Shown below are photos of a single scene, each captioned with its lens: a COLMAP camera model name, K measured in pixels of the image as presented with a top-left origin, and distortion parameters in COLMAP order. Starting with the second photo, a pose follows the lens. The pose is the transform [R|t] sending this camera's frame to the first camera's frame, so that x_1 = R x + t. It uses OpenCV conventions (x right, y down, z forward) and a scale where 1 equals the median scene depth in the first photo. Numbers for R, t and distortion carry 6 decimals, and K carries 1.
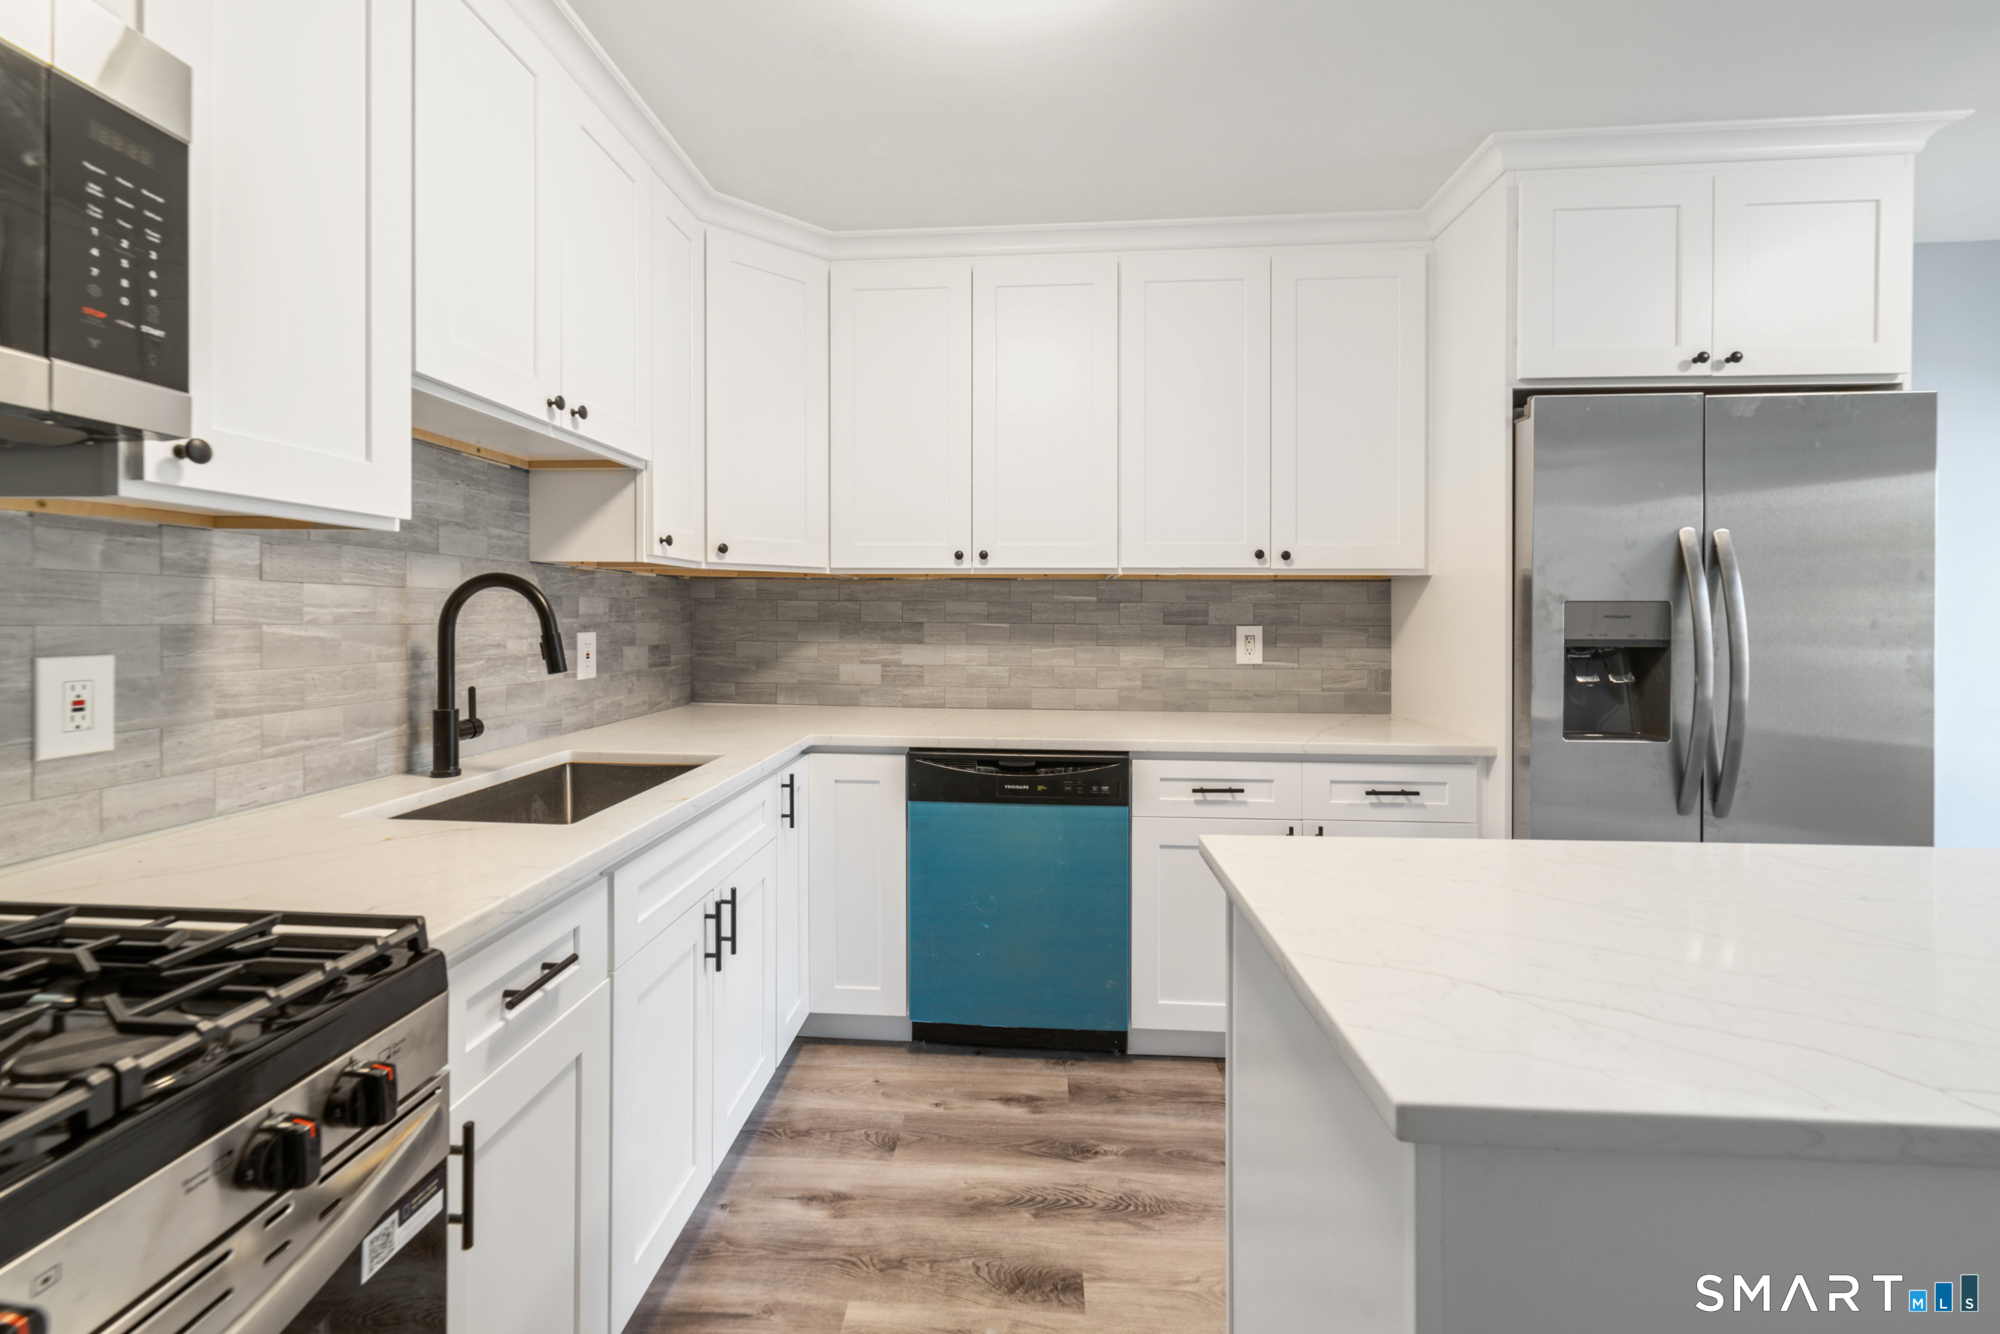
lens RADIAL K [[806.8, 0, 979.5], [0, 806.8, 618.7], [0, 0, 1]] dist [-0.002237, 0.000372]
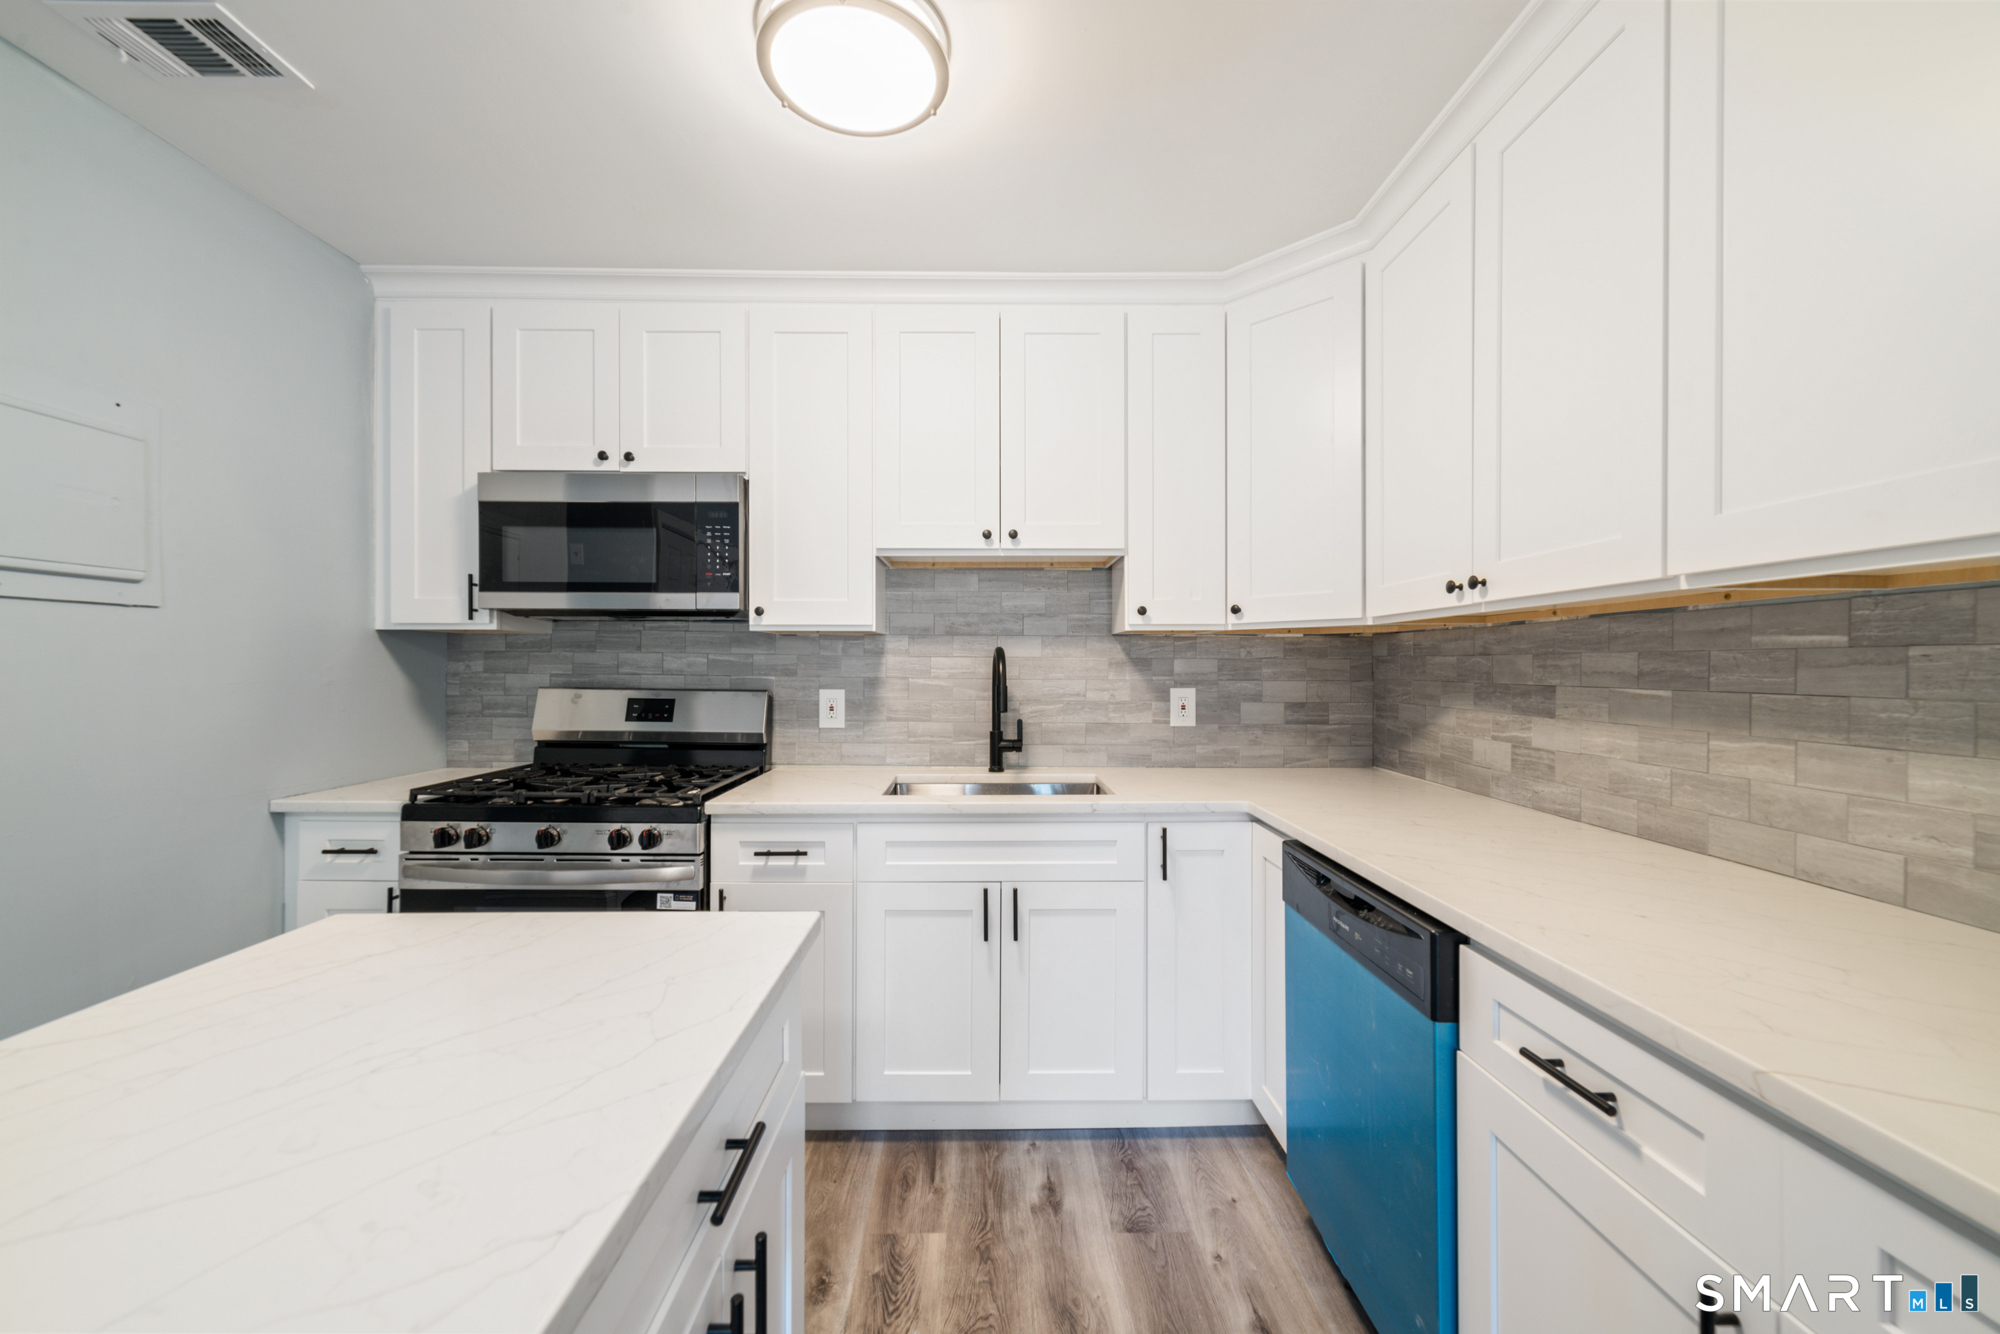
lens RADIAL K [[769.0, 0, 996.5], [0, 769.0, 674.4], [0, 0, 1]] dist [0.000928, 0.000306]
pose [[0.089179, 0.003565, -0.996009, 0.678308], [-0.005377, 0.999981, 0.003098, -0.005412], [0.996001, 0.005079, 0.089196, 0.650850]]
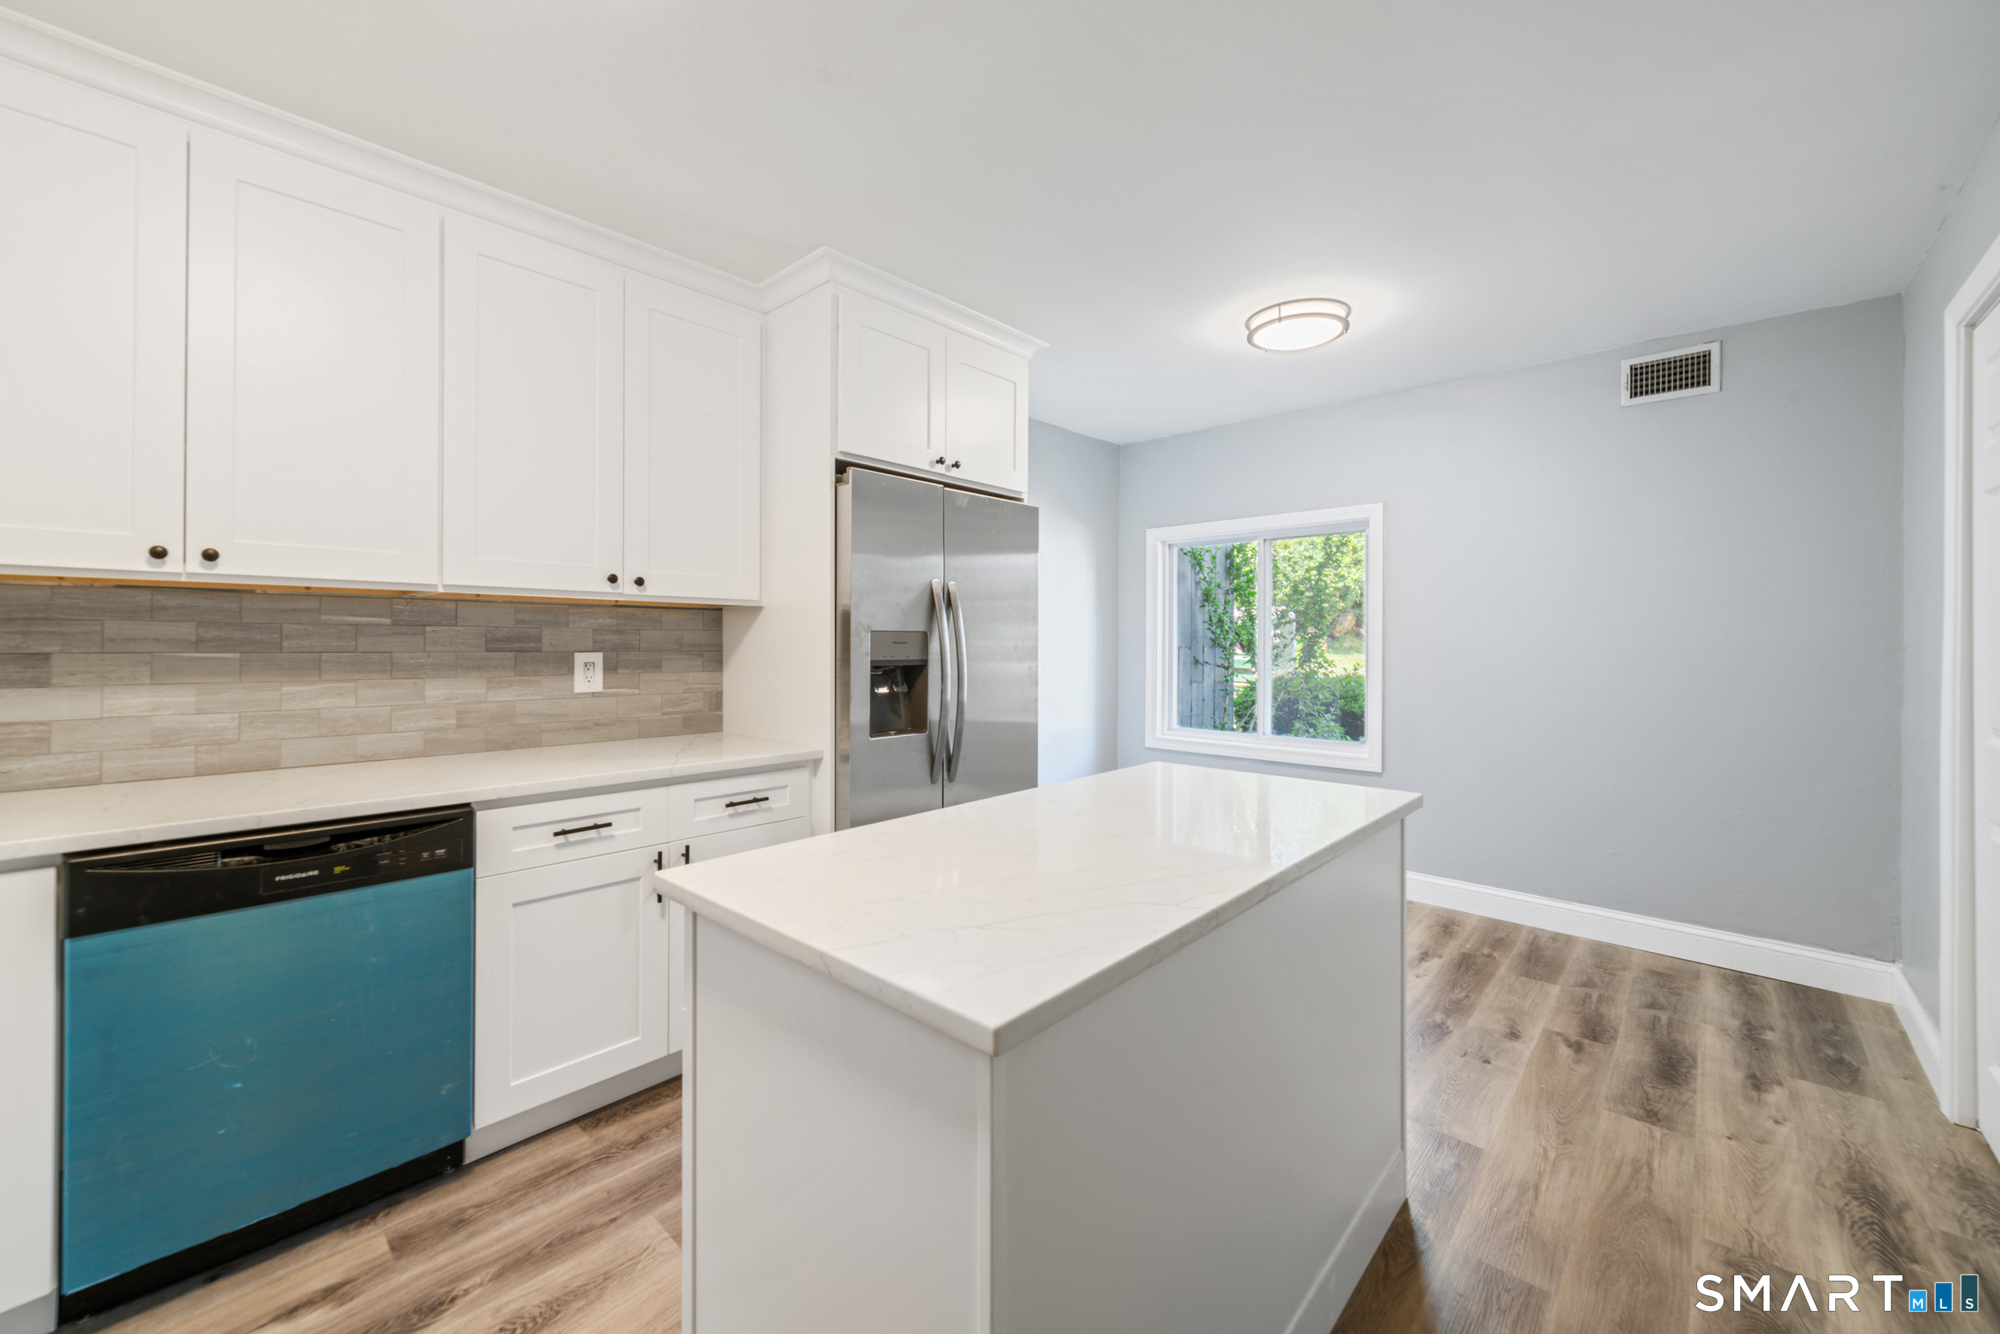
lens RADIAL K [[784.8, 0, 994.7], [0, 784.8, 634.7], [0, 0, 1]] dist [-0.001492, 0.000834]
pose [[0.620717, 0.005588, 0.784015, -0.121351], [0.002462, 0.999956, -0.009076, -0.002881], [-0.784031, 0.007563, 0.620676, 0.059268]]
